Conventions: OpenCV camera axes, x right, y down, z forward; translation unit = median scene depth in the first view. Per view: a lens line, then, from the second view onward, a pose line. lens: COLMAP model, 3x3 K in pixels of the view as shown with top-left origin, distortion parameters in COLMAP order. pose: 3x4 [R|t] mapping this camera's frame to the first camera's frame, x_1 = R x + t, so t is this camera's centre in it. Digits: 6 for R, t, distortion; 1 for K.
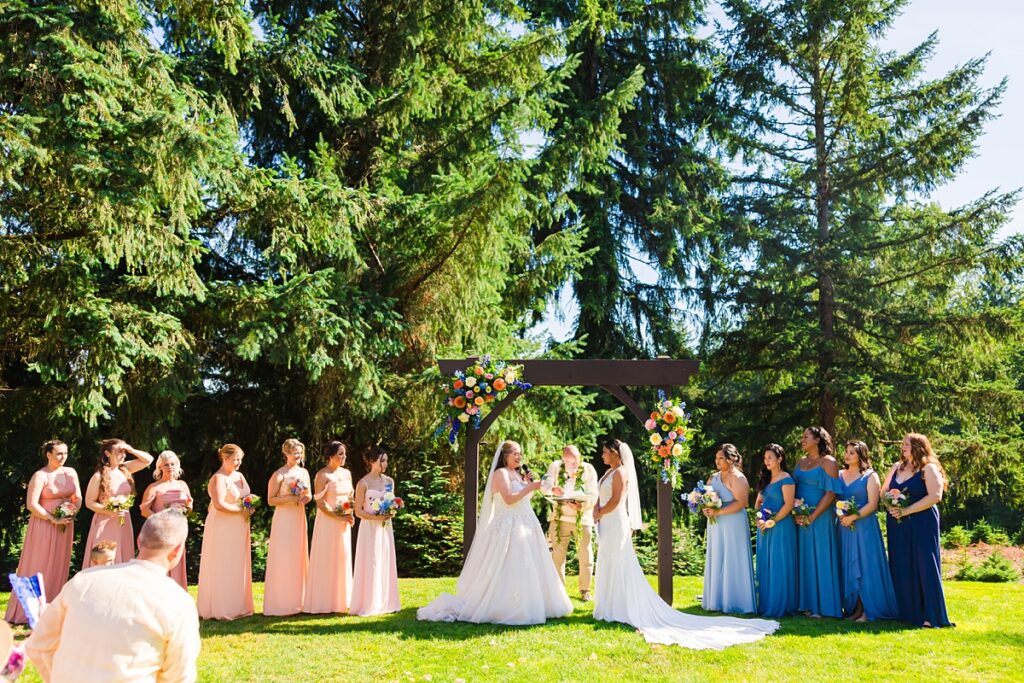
lens RADIAL K [[876.2, 0, 512.0], [0, 876.2, 341.5], [0, 0, 1]] dist [0.015263, 0.001732]
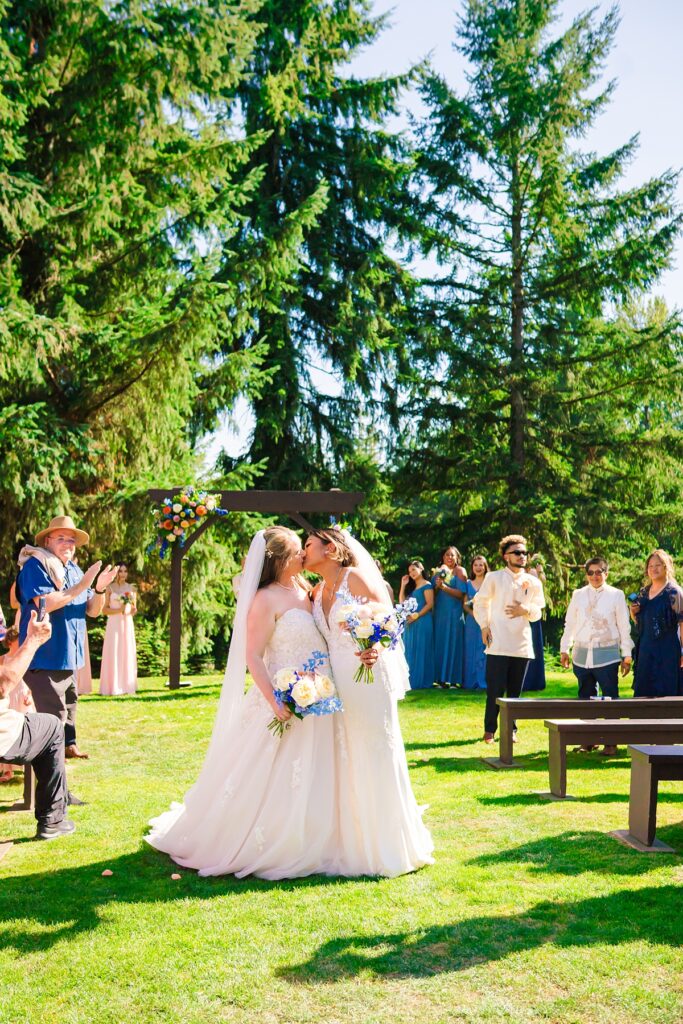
lens RADIAL K [[1145.2, 0, 375.7], [0, 1145.2, 512.5], [0, 0, 1]] dist [-0.060975, -0.003408]
pose [[0.981690, 0.010065, 0.190218, -0.044516], [-0.021700, 0.998011, 0.059183, -0.027038], [-0.189244, -0.062227, 0.979956, -0.341798]]
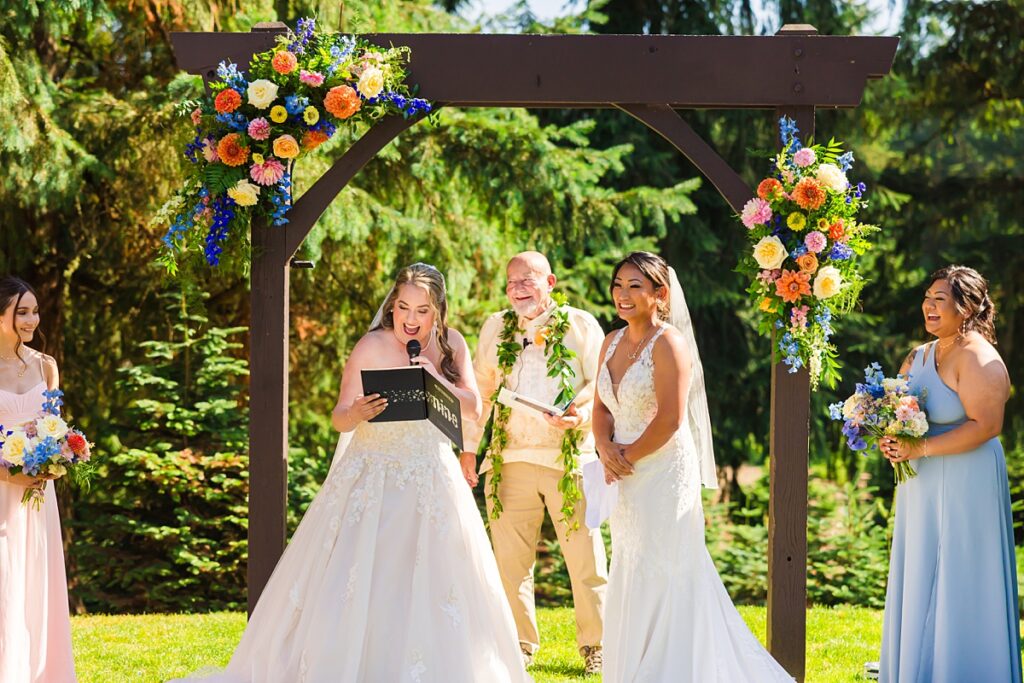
lens RADIAL K [[2081.0, 0, 512.0], [0, 2081.0, 341.5], [0, 0, 1]] dist [0.013768, 0.073385]
pose [[0.999534, 0.001034, 0.030508, 0.016697], [-0.005414, 0.989587, 0.143835, 0.013056], [-0.030042, -0.143934, 0.989131, 0.076873]]
